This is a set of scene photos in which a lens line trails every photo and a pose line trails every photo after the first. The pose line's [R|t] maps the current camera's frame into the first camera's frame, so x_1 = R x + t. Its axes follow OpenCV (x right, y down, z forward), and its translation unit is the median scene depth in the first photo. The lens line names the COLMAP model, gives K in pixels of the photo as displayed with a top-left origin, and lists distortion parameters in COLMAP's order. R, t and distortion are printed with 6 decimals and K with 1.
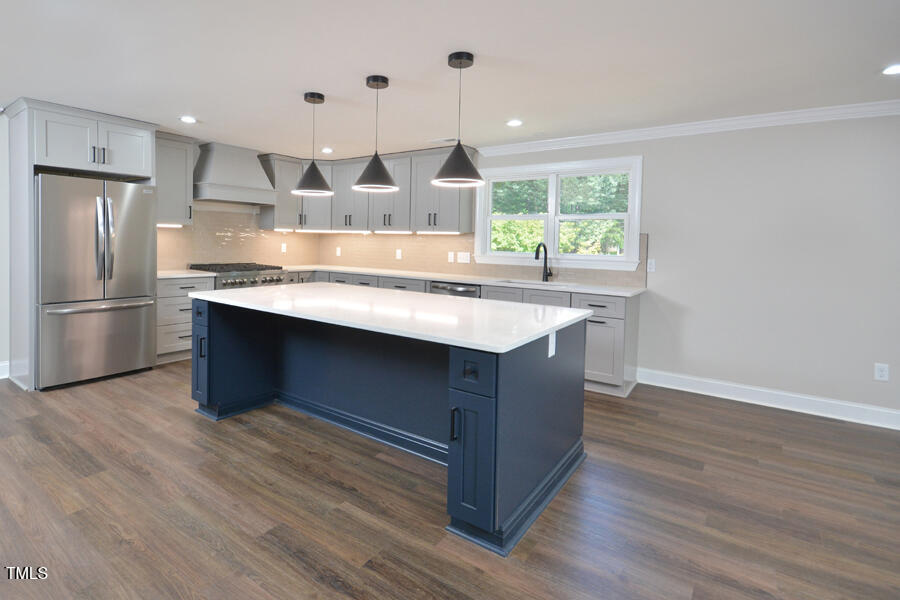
lens RADIAL K [[458.6, 0, 403.8], [0, 458.6, 249.3], [0, 0, 1]] dist [-0.001428, -0.000665]
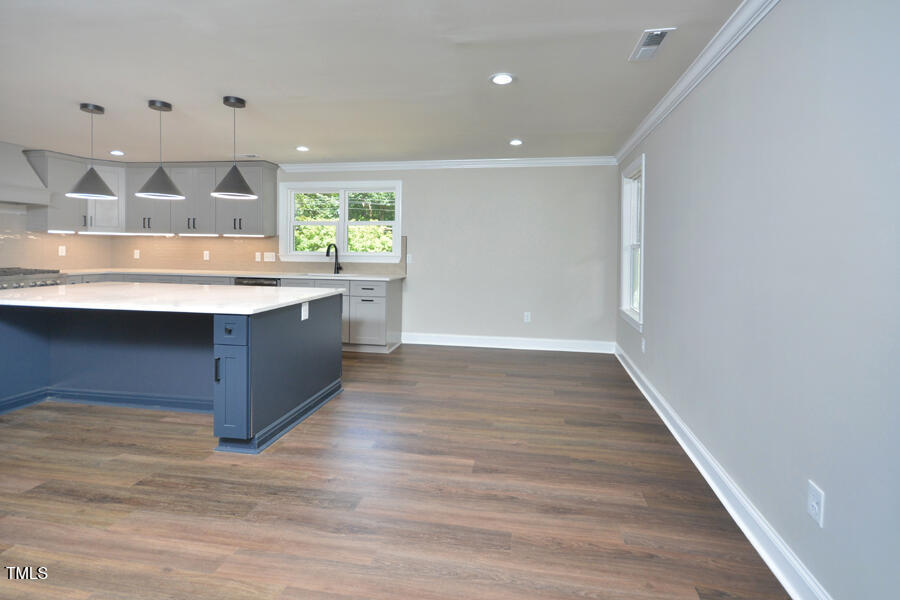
lens RADIAL K [[422.5, 0, 472.1], [0, 422.5, 250.0], [0, 0, 1]] dist [0.003865, -0.001570]
pose [[0.876314, -0.011332, 0.481608, 0.093260], [0.014772, 0.999885, -0.003351, 0.017192], [-0.481515, 0.010051, 0.876380, -0.272070]]
